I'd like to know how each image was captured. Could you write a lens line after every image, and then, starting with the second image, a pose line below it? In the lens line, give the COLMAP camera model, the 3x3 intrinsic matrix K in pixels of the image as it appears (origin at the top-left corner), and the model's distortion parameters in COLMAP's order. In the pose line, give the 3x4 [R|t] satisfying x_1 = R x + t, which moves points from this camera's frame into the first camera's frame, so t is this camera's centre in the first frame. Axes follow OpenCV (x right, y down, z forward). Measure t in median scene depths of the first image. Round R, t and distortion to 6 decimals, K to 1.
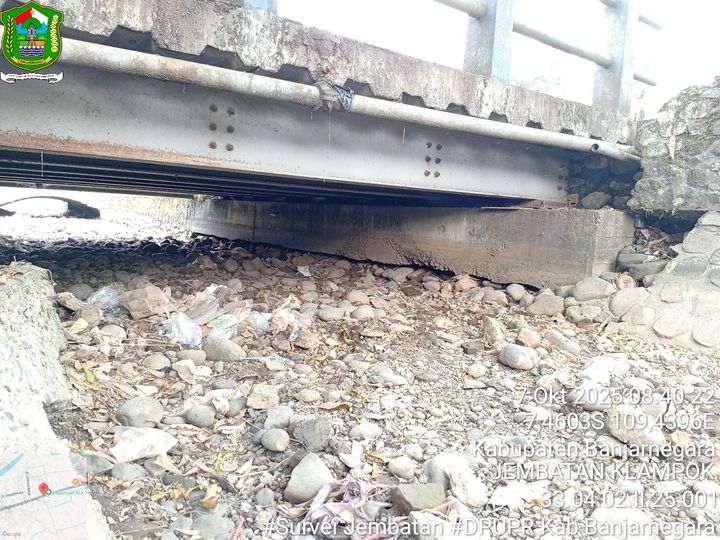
lens RADIAL K [[550.0, 0, 357.6], [0, 550.0, 270.7], [0, 0, 1]] dist [0.101960, -0.211614]
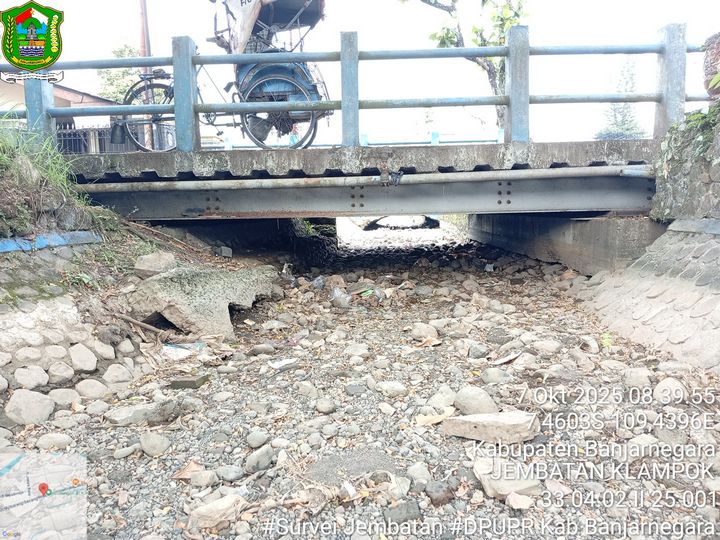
lens RADIAL K [[550.0, 0, 357.6], [0, 550.0, 270.7], [0, 0, 1]] dist [0.101960, -0.211614]
pose [[0.789572, -0.002815, -0.613651, 1.008252], [0.004338, 0.999990, 0.000994, 0.011098], [0.613642, -0.003447, 0.789577, -0.591598]]
